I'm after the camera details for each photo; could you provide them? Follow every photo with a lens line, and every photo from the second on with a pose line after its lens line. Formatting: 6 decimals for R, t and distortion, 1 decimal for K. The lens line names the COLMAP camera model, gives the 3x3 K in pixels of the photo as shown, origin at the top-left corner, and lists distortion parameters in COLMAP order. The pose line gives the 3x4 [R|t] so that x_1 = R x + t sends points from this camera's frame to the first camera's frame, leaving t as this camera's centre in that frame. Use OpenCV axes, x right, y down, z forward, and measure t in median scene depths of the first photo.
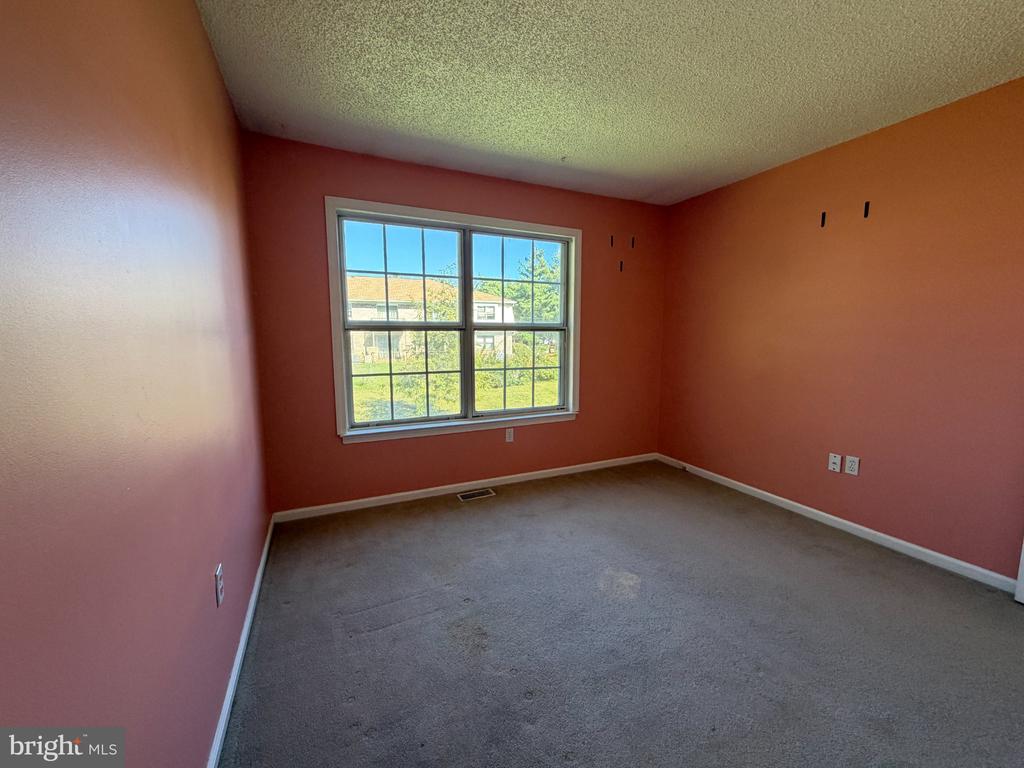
lens RADIAL K [[413.5, 0, 513.6], [0, 413.5, 385.4], [0, 0, 1]] dist [-0.001098, 0.000007]
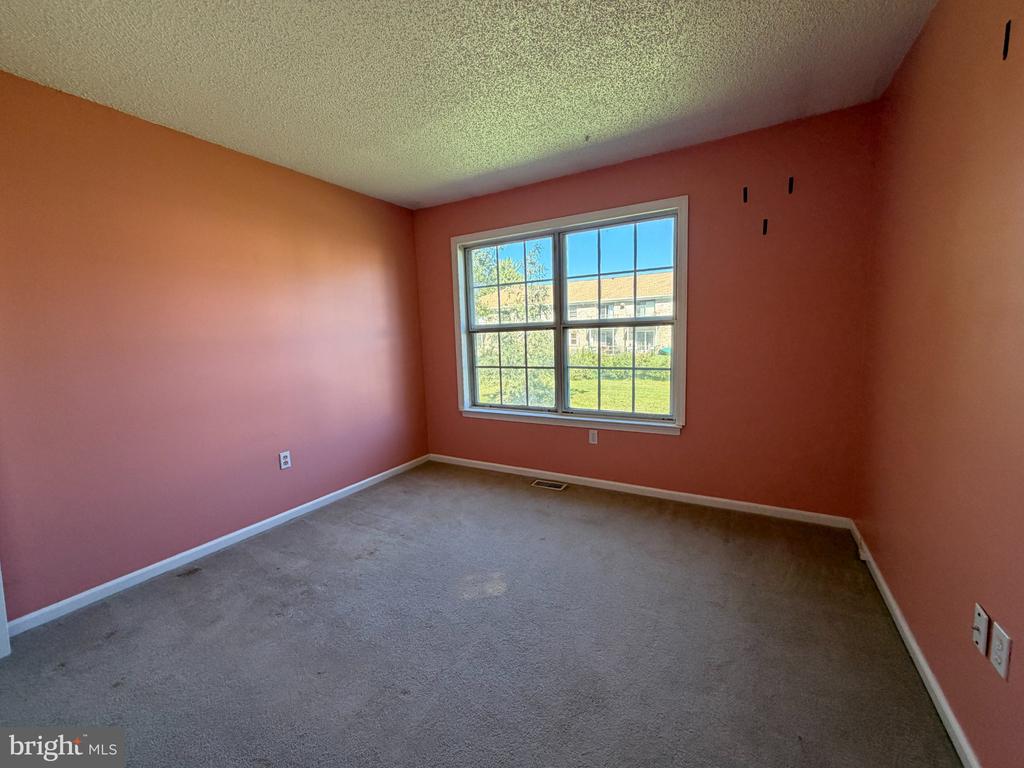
lens RADIAL K [[413.5, 0, 513.6], [0, 413.5, 384.5], [0, 0, 1]] dist [-0.001098, 0.000007]
pose [[0.564688, 0.081703, -0.821250, 0.687176], [-0.067425, 0.996328, 0.052759, -0.039847], [0.822545, 0.025580, 0.568124, 0.310448]]
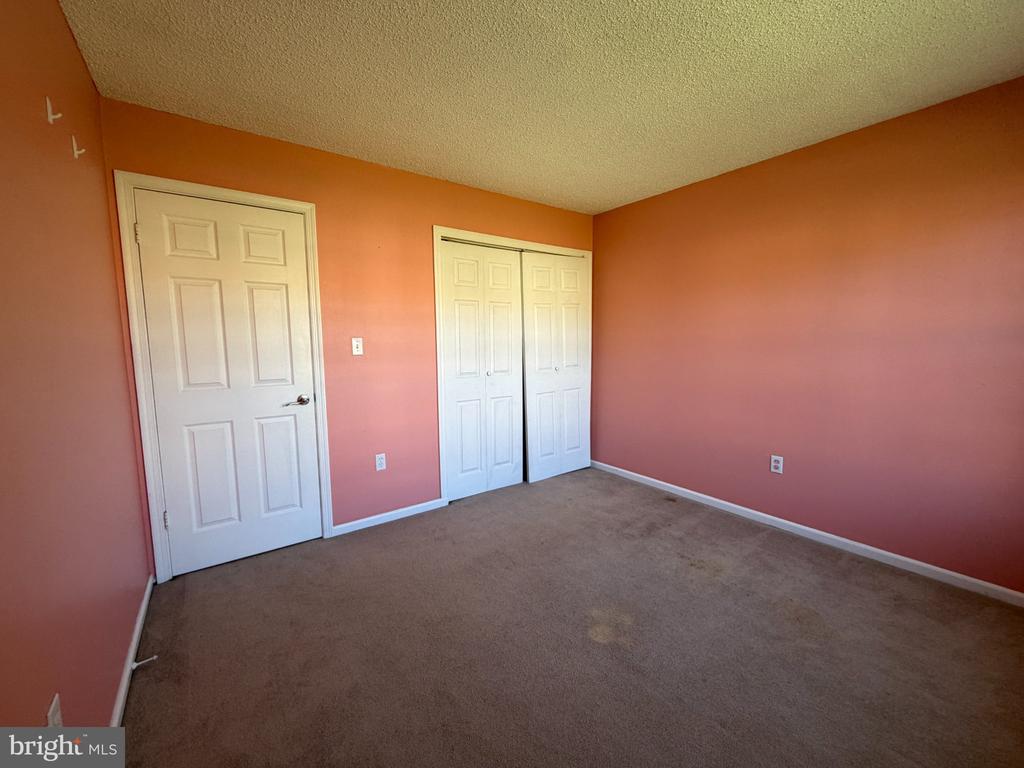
lens RADIAL K [[413.5, 0, 511.2], [0, 413.5, 383.3], [0, 0, 1]] dist [-0.001098, 0.000007]
pose [[-0.986399, 0.025268, -0.162413, 0.377000], [-0.010709, 0.976135, 0.216902, -0.138479], [0.164018, 0.215691, -0.962588, 1.091822]]
